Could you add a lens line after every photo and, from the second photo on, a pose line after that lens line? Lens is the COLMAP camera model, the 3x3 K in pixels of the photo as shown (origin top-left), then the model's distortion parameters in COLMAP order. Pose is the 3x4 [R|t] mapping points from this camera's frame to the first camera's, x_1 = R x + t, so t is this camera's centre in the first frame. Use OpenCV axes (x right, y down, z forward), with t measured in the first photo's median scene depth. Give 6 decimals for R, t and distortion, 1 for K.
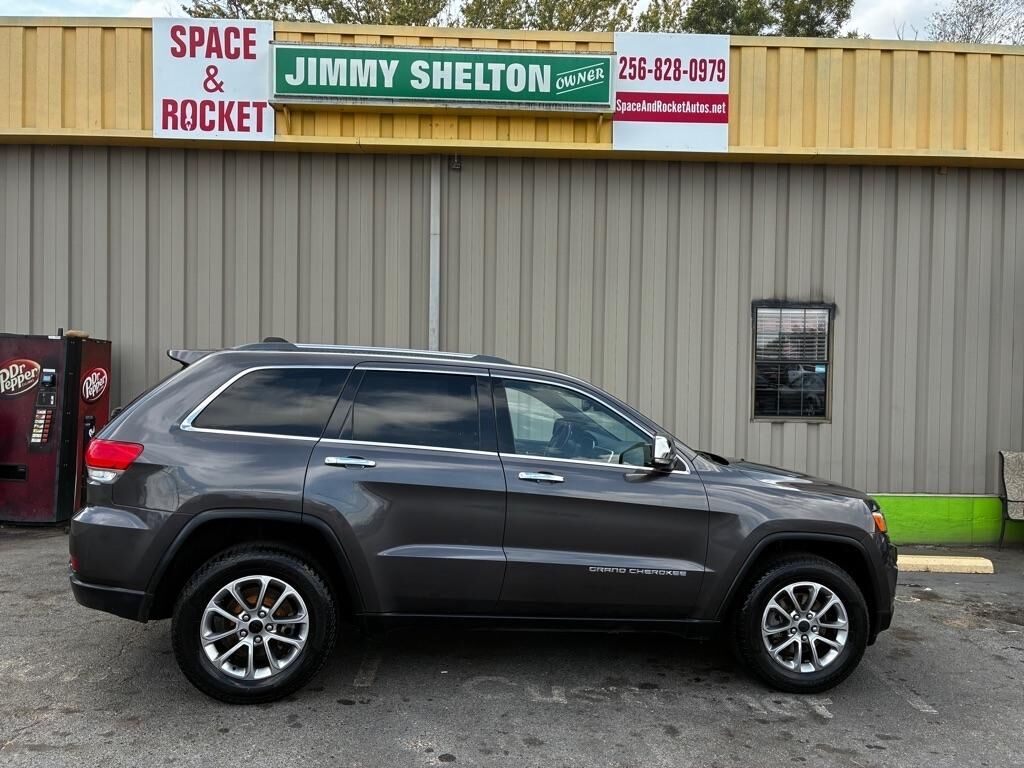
lens RADIAL K [[775.5, 0, 515.8], [0, 775.5, 371.5], [0, 0, 1]] dist [0.015059, -0.007214]
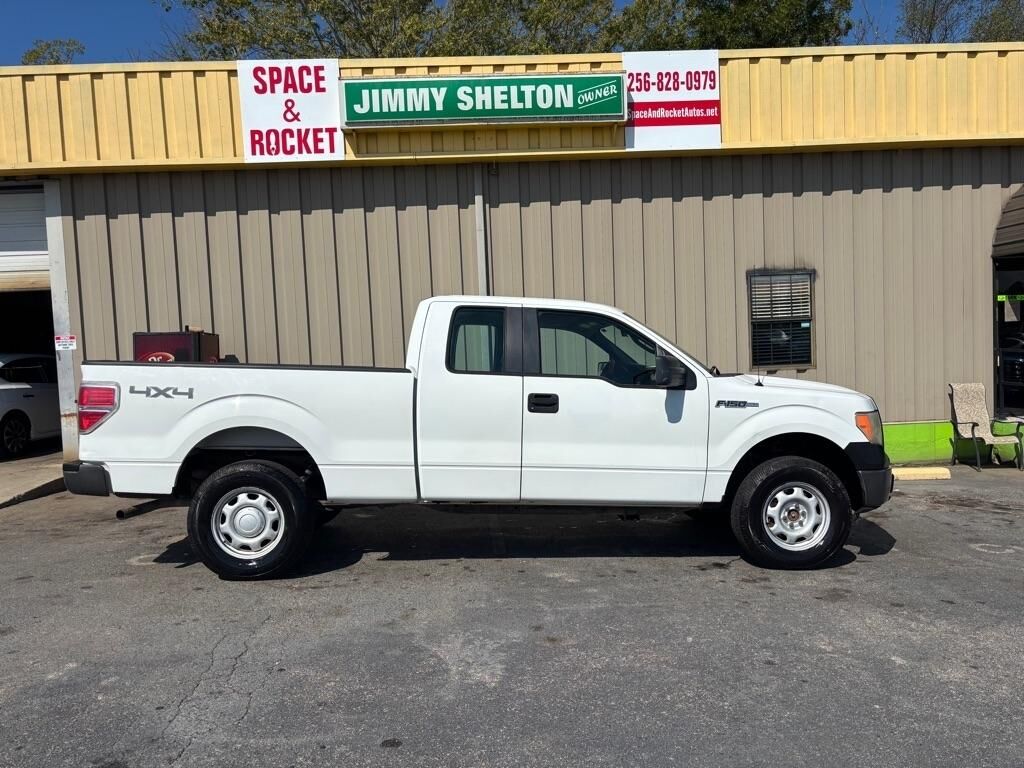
lens RADIAL K [[775.1, 0, 514.5], [0, 775.1, 383.0], [0, 0, 1]] dist [0.010515, 0.004104]
pose [[0.998152, -0.058904, 0.014956, -0.088249], [0.058314, 0.997605, 0.037208, 0.017765], [-0.017112, -0.036267, 0.999196, -0.215250]]
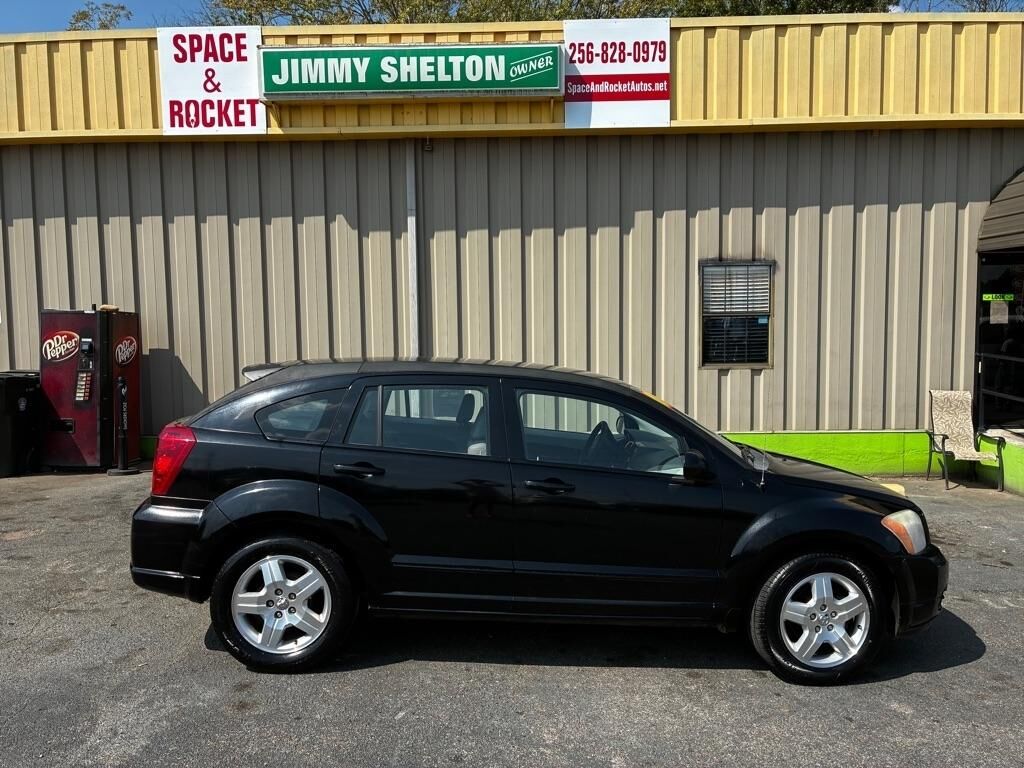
lens RADIAL K [[775.5, 0, 515.8], [0, 775.5, 371.5], [0, 0, 1]] dist [0.015059, -0.007214]
pose [[0.998088, -0.023813, -0.057046, 0.111417], [0.027104, 0.997971, 0.057616, -0.003950], [0.055558, -0.059052, 0.996708, -0.137761]]
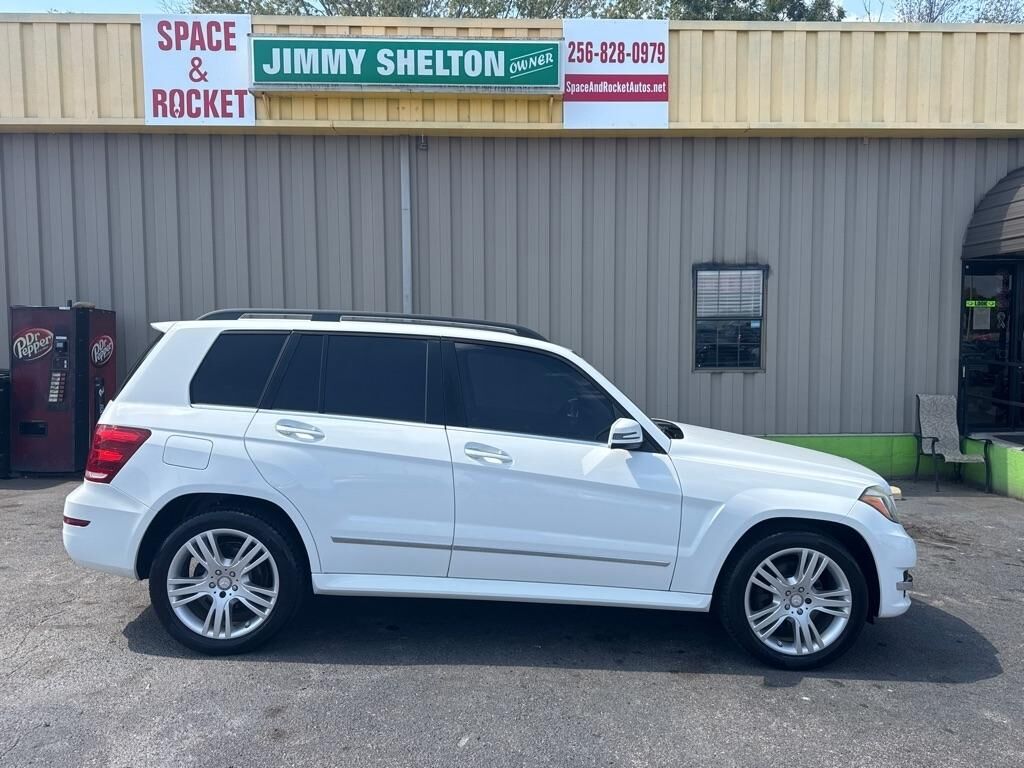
lens RADIAL K [[746.0, 0, 516.9], [0, 746.0, 376.8], [0, 0, 1]] dist [0.029809, -0.045265]
pose [[0.999778, -0.020653, 0.004122, 0.047691], [0.020437, 0.998692, 0.046863, 0.016289], [-0.005085, -0.046768, 0.998893, -0.078004]]
